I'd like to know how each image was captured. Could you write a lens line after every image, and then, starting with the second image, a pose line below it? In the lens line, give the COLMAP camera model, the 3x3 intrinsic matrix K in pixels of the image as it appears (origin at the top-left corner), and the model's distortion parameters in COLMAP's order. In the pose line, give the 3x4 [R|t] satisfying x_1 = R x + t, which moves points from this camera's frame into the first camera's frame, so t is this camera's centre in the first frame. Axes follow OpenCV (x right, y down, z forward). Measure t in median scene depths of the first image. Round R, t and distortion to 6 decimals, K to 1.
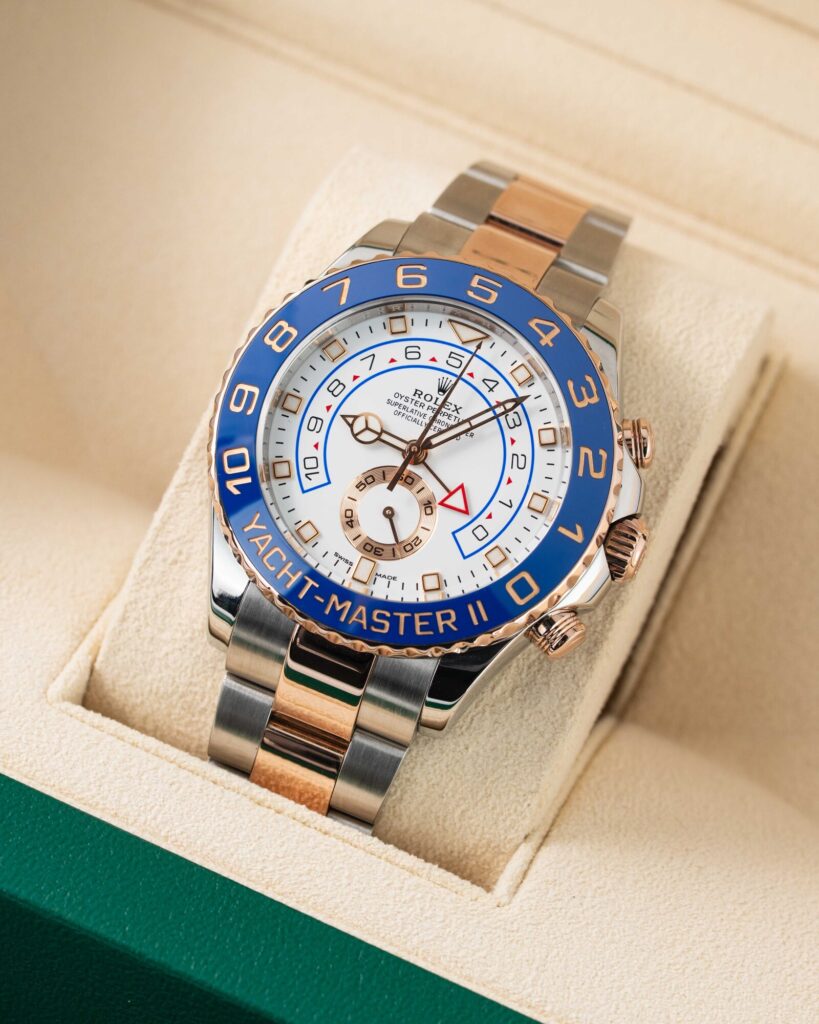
lens RADIAL K [[4637.8, 0, 409.5], [0, 4637.8, 512.0], [0, 0, 1]] dist [0.022602, 2.893860]
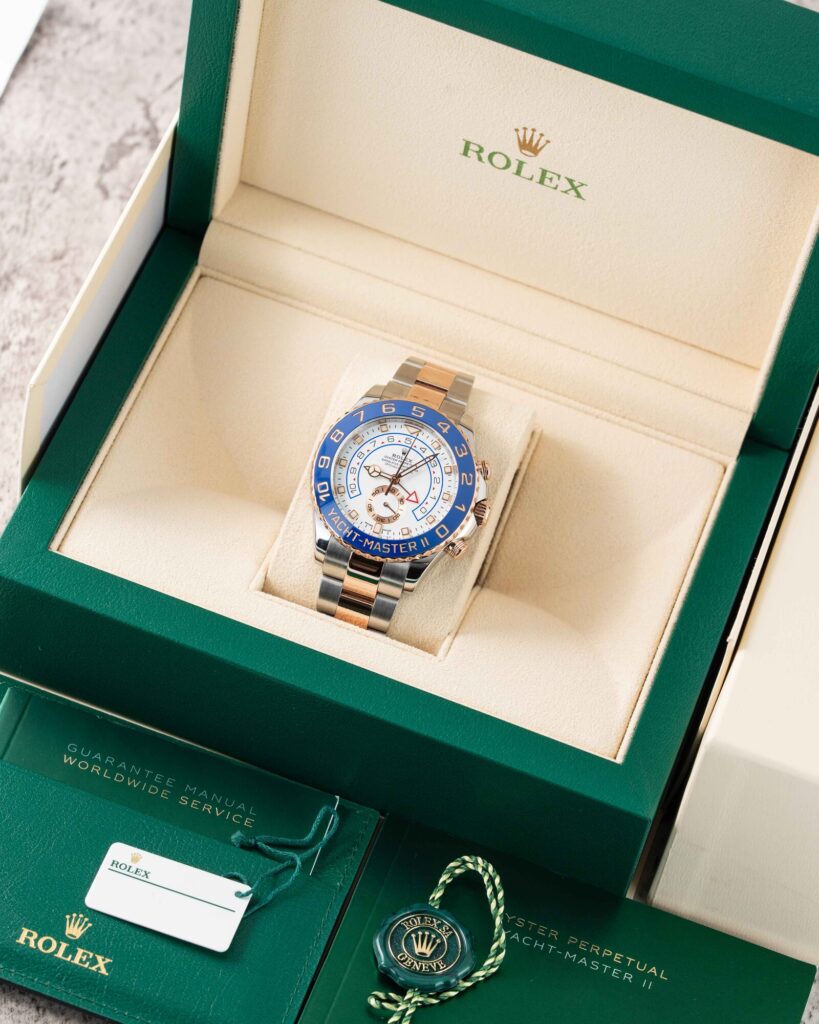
lens RADIAL K [[4637.8, 0, 409.5], [0, 4637.8, 512.0], [0, 0, 1]] dist [0.022602, 2.893860]
pose [[0.996557, -0.063272, 0.053587, -0.123660], [0.063905, 0.997904, -0.010187, 0.029936], [-0.052830, 0.013576, 0.998511, -1.455041]]
